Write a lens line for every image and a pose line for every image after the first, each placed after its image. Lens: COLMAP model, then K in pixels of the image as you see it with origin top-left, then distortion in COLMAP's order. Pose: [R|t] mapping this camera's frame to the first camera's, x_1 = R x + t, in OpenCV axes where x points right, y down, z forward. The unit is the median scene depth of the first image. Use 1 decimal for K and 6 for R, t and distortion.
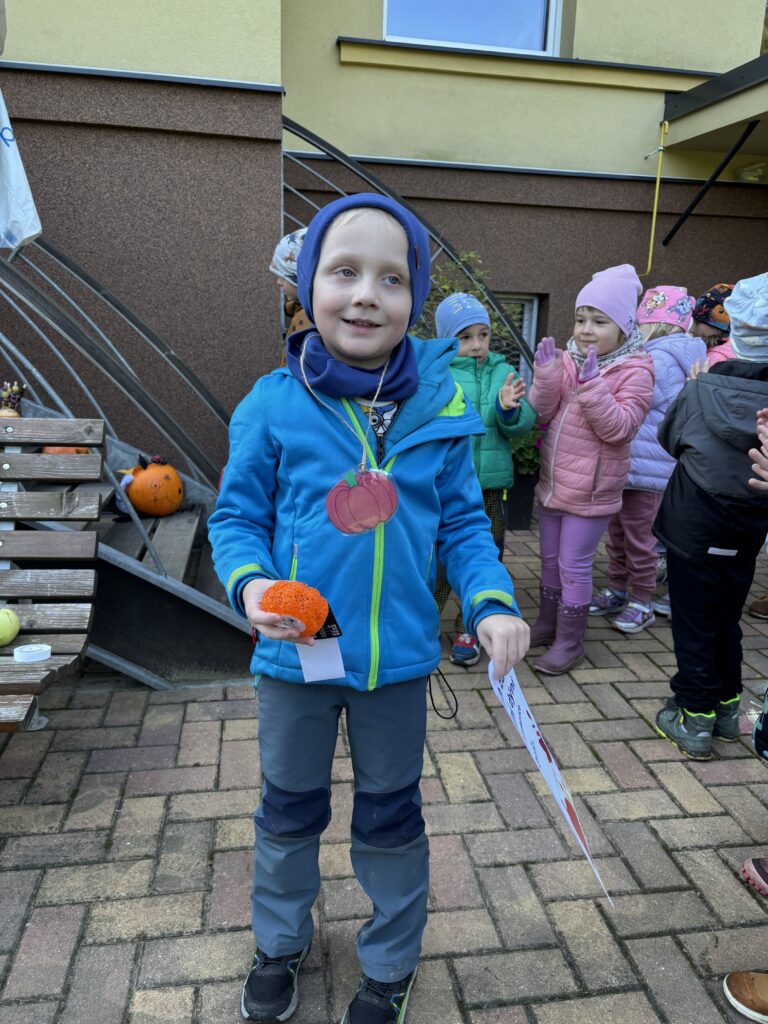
lens RADIAL K [[778.9, 0, 391.1], [0, 778.9, 503.9], [0, 0, 1]] dist [0.049868, -0.052399]
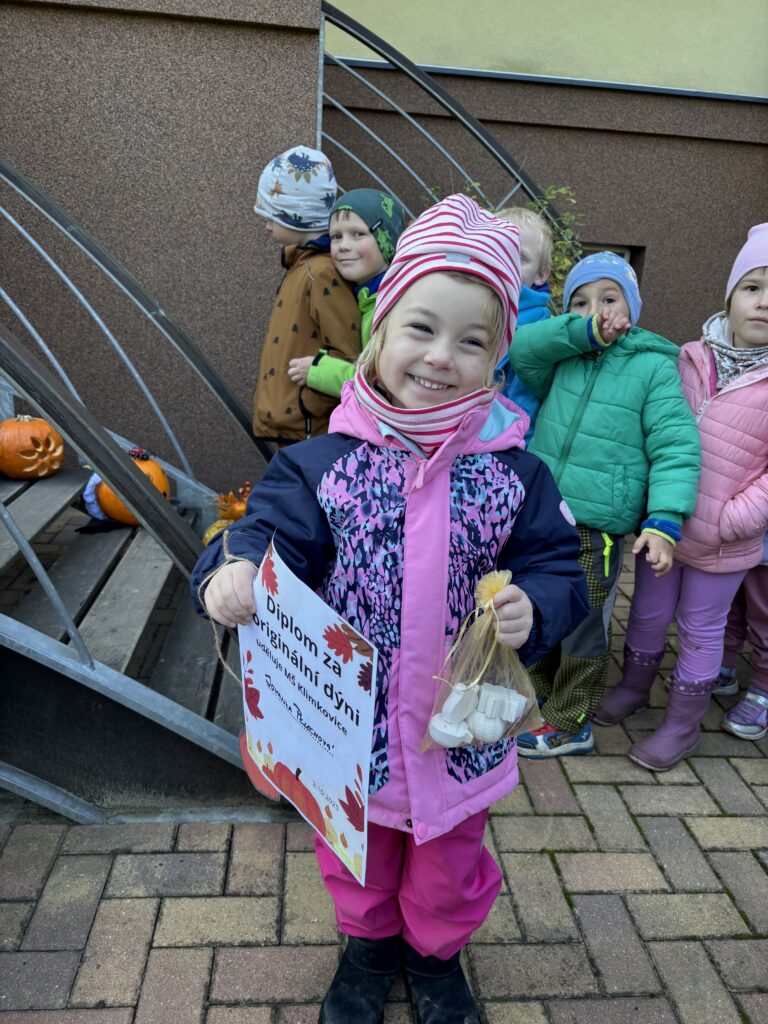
lens RADIAL K [[778.9, 0, 377.9], [0, 778.9, 520.0], [0, 0, 1]] dist [0.049868, -0.052399]
pose [[0.995853, 0.054671, -0.072718, -0.002962], [-0.048640, 0.995423, 0.082267, -0.102512], [0.076882, -0.078389, 0.993954, 0.379249]]
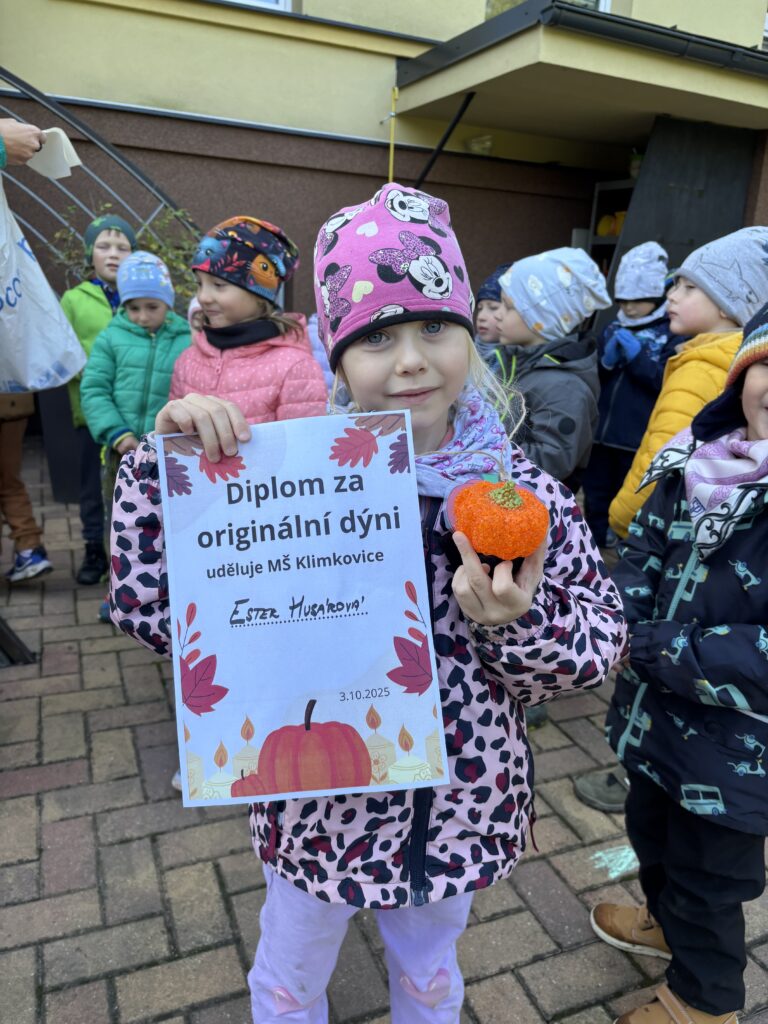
lens RADIAL K [[778.9, 0, 376.1], [0, 778.9, 503.5], [0, 0, 1]] dist [0.049868, -0.052399]
pose [[0.973759, -0.043930, 0.223303, 0.182983], [0.033321, 0.998140, 0.051058, -0.003584], [-0.225130, -0.042277, 0.973411, -0.014526]]
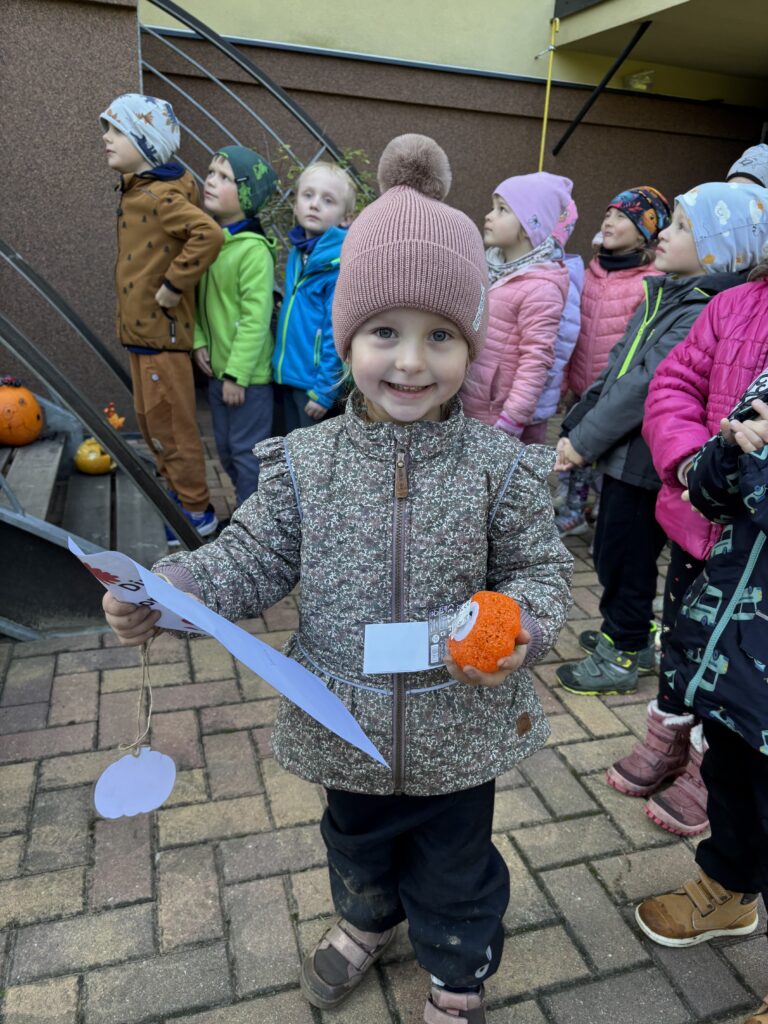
lens RADIAL K [[778.9, 0, 392.0], [0, 778.9, 516.2], [0, 0, 1]] dist [0.049868, -0.052399]
pose [[0.989111, -0.031245, 0.143818, -0.006758], [0.015112, 0.993601, 0.111932, 0.002920], [-0.146395, -0.108540, 0.983254, 0.080075]]
